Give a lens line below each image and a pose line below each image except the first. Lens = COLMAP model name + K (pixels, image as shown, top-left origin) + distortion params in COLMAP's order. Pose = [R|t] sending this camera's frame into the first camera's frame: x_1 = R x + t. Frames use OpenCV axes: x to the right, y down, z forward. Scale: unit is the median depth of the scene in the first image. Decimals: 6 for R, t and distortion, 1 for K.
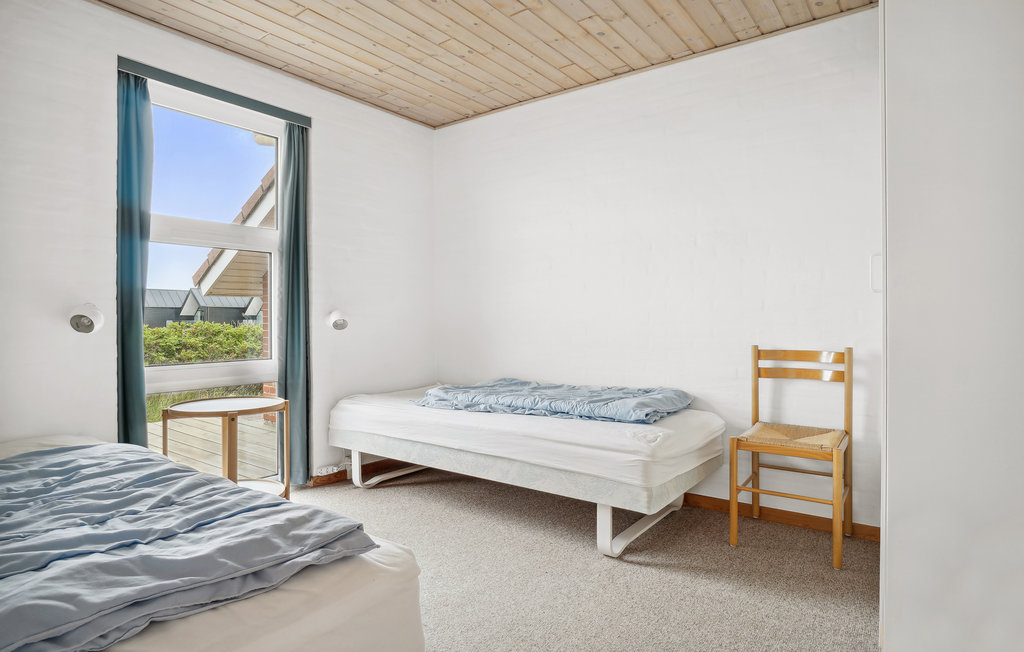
lens RADIAL K [[557.0, 0, 512.0], [0, 557.0, 326.0], [0, 0, 1]] dist [0.002738, 0.000793]
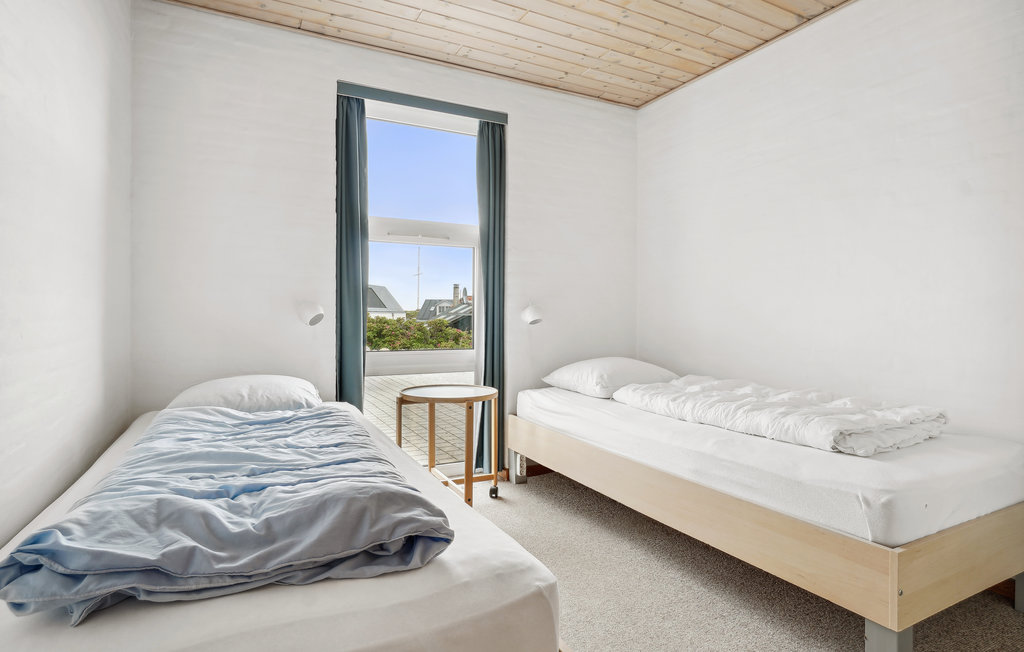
lens RADIAL K [[557.0, 0, 512.0], [0, 557.0, 326.0], [0, 0, 1]] dist [0.002738, 0.000793]
pose [[0.894184, 0.018780, -0.447306, 0.126733], [-0.021471, 0.999769, -0.000946, 0.015953], [0.447185, 0.010450, 0.894380, 0.112089]]
